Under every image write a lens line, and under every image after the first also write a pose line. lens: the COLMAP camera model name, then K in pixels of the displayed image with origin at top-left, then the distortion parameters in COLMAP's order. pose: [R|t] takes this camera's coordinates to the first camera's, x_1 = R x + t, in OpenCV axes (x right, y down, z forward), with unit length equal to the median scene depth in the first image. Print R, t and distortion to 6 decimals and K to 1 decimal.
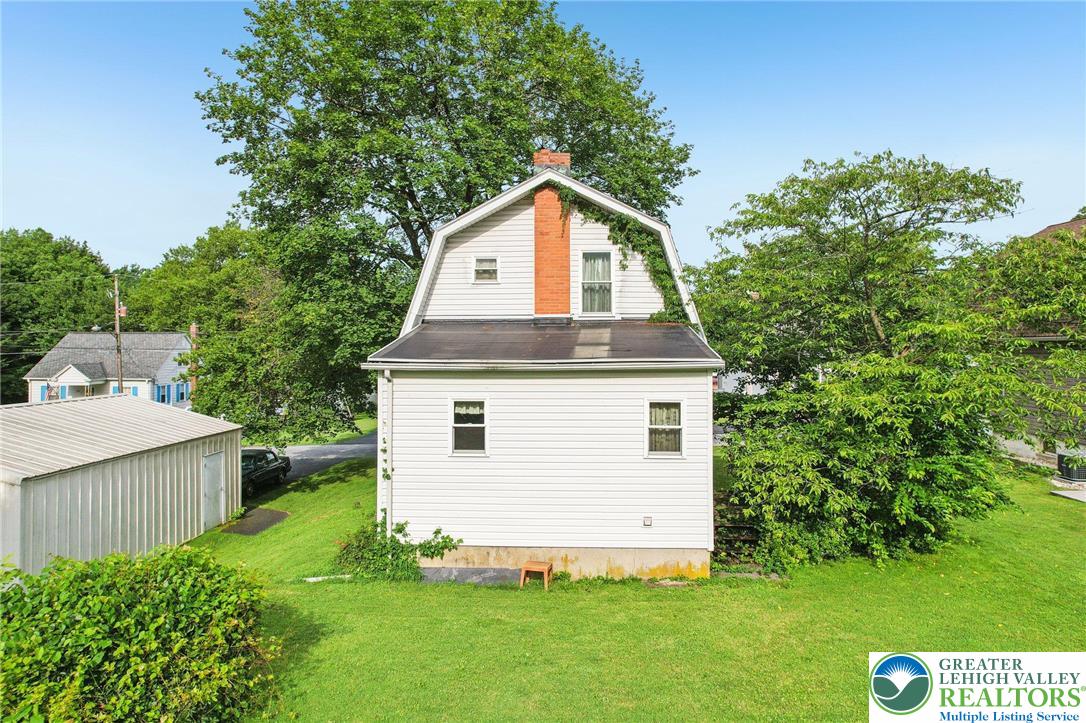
lens RADIAL K [[711.2, 0, 540.9], [0, 711.2, 330.2], [0, 0, 1]] dist [-0.051127, 0.044018]
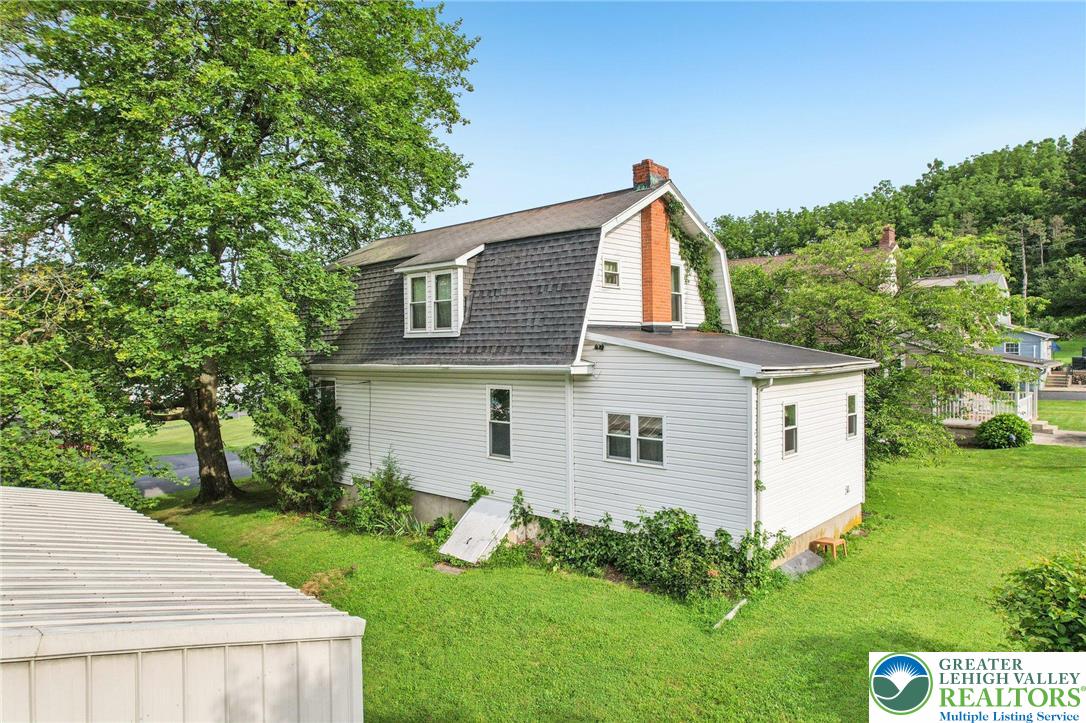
lens RADIAL K [[711.2, 0, 542.2], [0, 711.2, 351.2], [0, 0, 1]] dist [-0.051127, 0.044018]
pose [[0.626203, -0.003473, 0.779652, -1.147409], [-0.014112, 0.999776, 0.015788, 0.007412], [-0.779532, -0.020889, 0.626014, 0.622022]]
